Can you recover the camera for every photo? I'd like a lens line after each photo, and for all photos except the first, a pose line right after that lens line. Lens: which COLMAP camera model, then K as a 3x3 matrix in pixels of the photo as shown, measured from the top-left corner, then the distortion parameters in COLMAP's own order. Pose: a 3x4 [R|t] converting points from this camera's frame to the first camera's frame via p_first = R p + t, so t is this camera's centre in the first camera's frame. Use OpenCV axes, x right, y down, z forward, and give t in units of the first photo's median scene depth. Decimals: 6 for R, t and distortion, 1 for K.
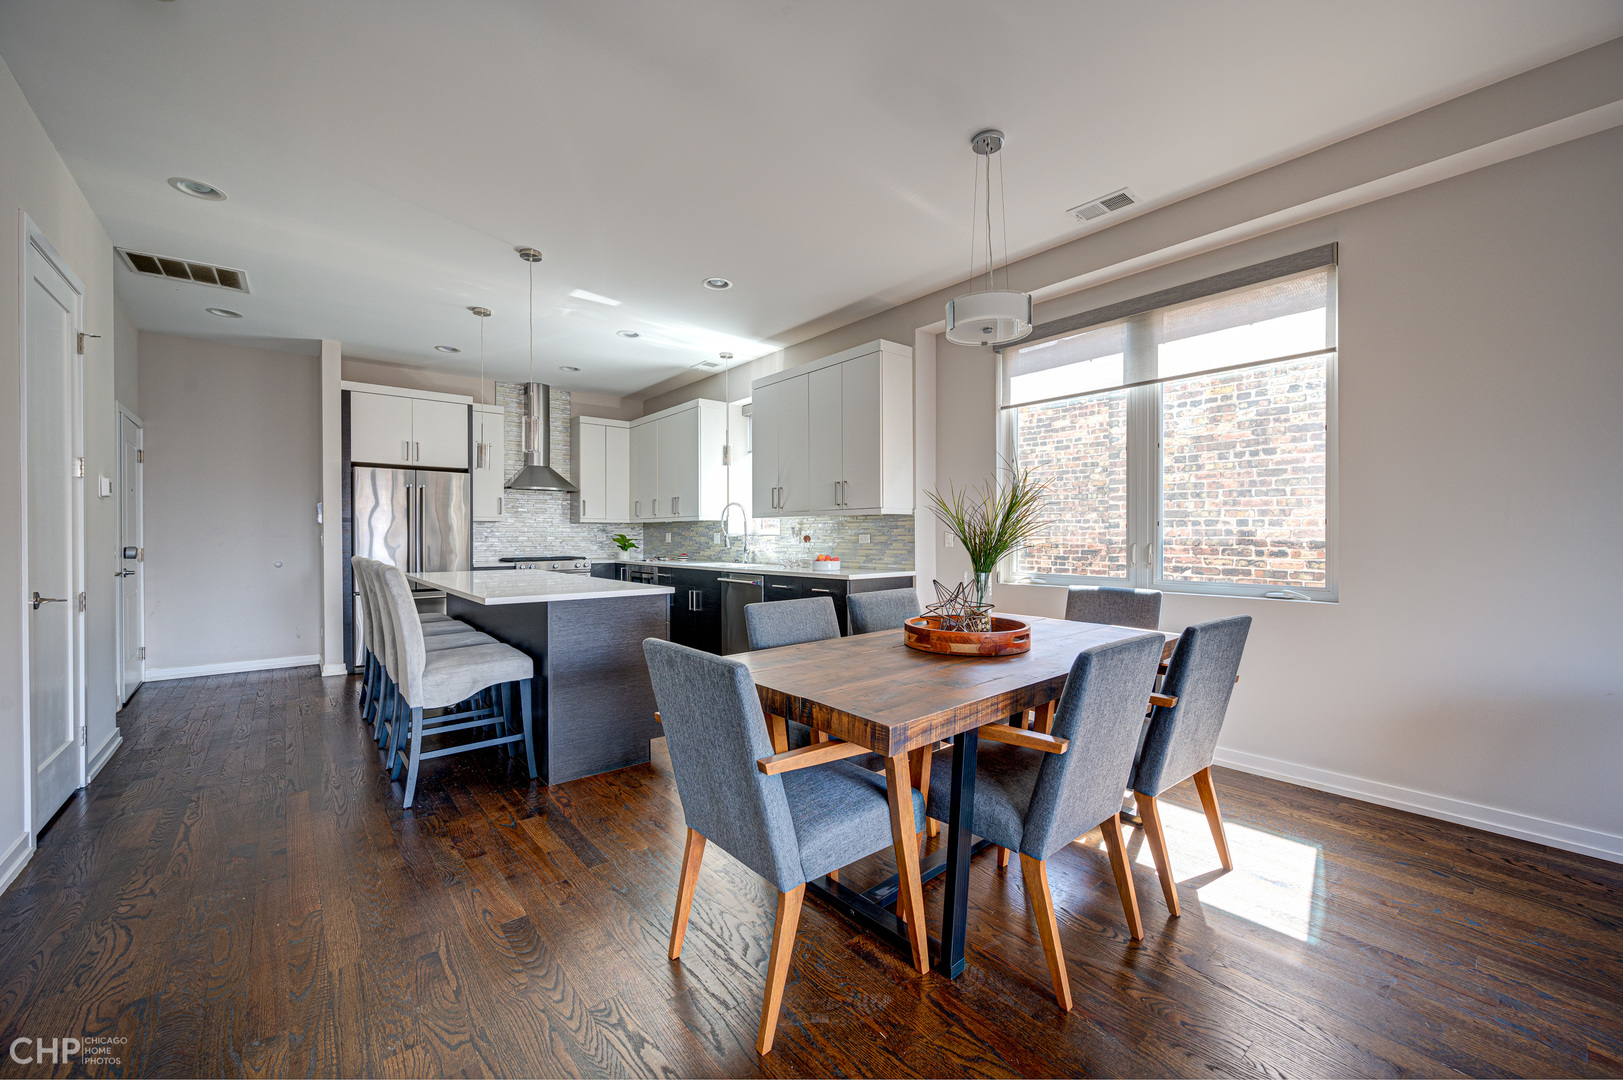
lens RADIAL K [[634.0, 0, 810.8], [0, 634.0, 542.3], [0, 0, 1]] dist [-0.002582, -0.000331]
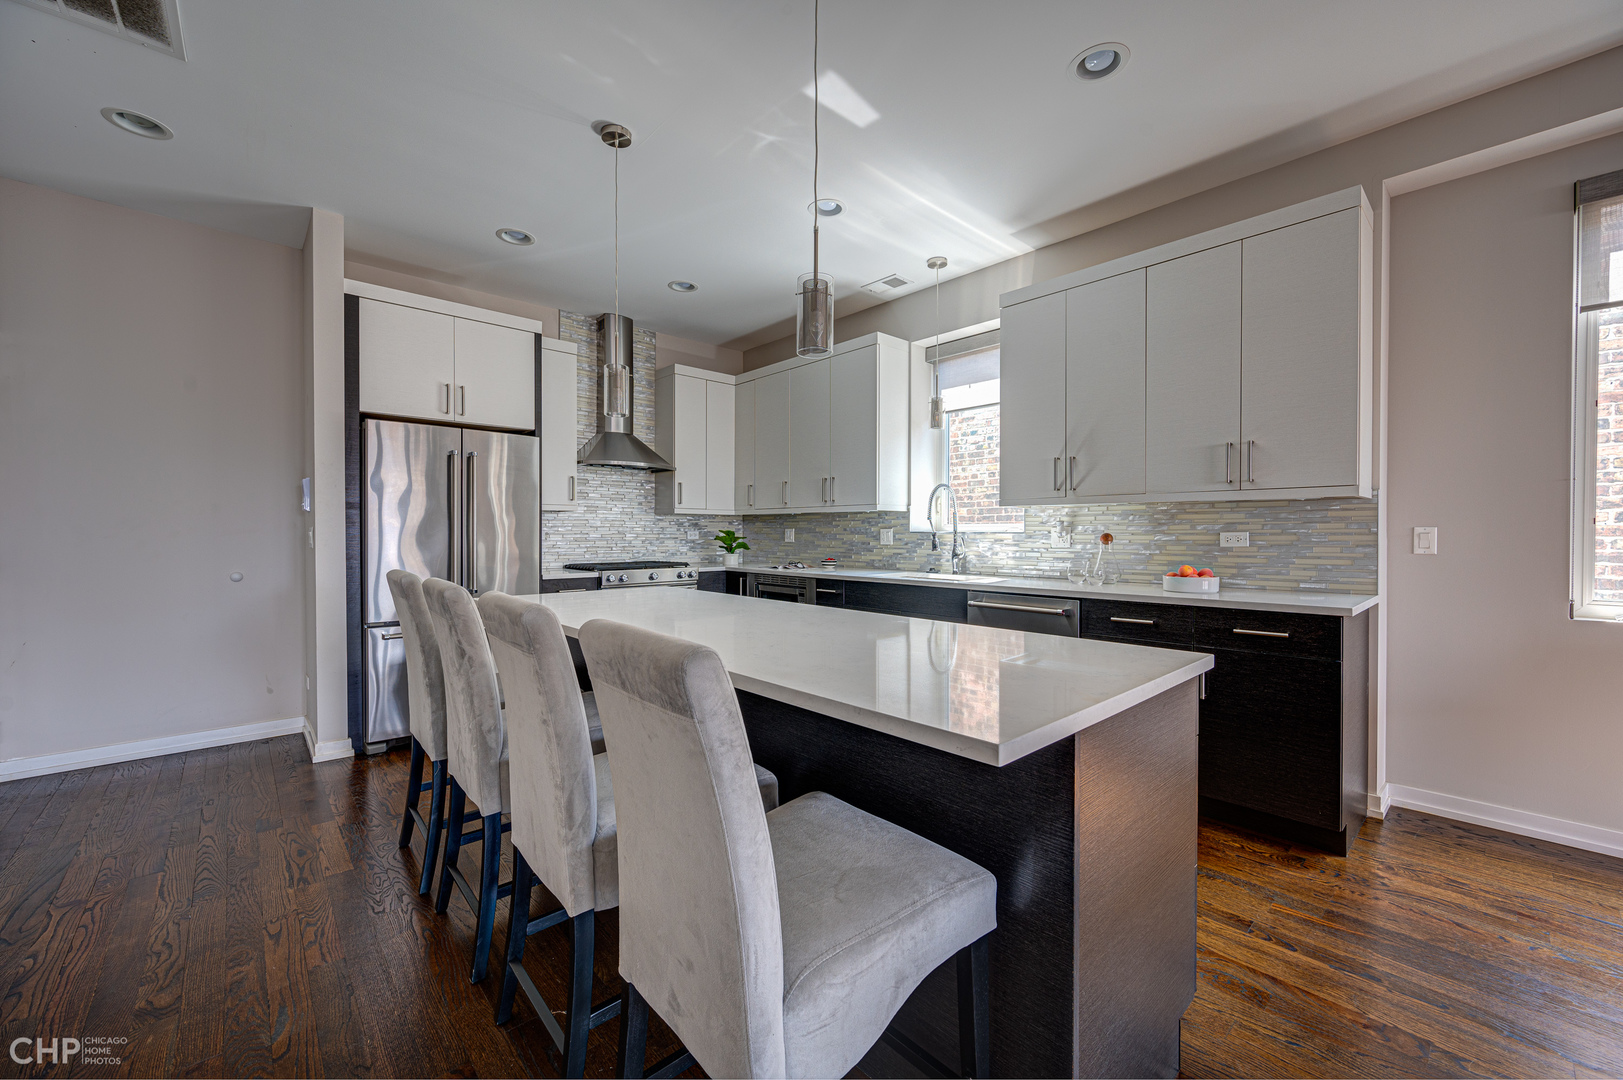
lens RADIAL K [[634.0, 0, 815.0], [0, 634.0, 540.9], [0, 0, 1]] dist [-0.002582, -0.000331]
pose [[0.998903, 0.002368, 0.046777, -0.292434], [-0.002533, 0.999991, 0.003454, -0.004123], [-0.046768, -0.003568, 0.998899, 0.339984]]
